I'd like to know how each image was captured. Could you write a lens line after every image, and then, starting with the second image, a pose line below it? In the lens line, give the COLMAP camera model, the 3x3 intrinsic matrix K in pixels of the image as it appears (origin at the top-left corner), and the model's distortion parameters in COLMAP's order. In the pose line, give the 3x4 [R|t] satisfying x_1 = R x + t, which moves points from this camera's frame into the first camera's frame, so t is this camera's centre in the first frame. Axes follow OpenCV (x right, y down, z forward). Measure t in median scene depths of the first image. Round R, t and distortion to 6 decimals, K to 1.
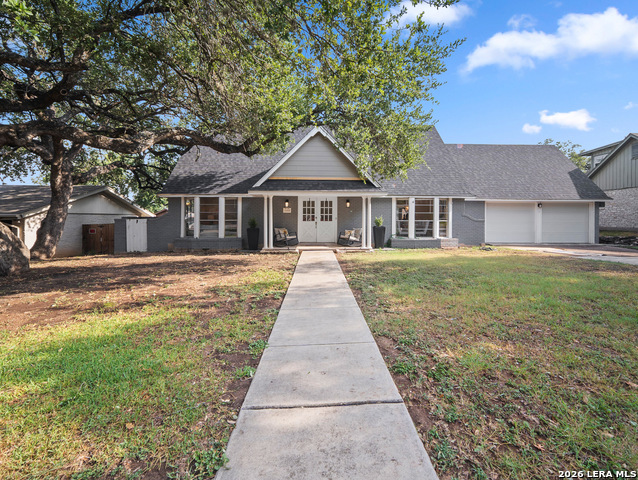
lens RADIAL K [[318.4, 0, 319.0], [0, 318.4, 240.0], [0, 0, 1]] dist [-0.060082, 0.000079]
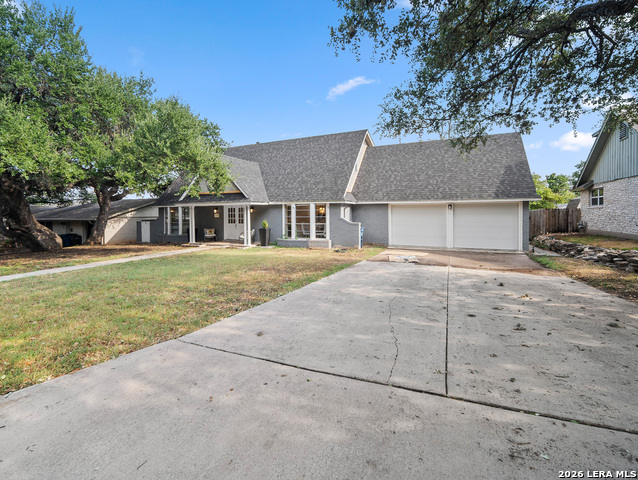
lens RADIAL K [[318.4, 0, 319.0], [0, 318.4, 240.0], [0, 0, 1]] dist [-0.060082, 0.000079]
pose [[0.884586, 0.030584, -0.465374, 0.919471], [-0.029053, 0.999523, 0.010463, -0.015223], [0.465472, 0.004265, 0.885052, 0.006227]]
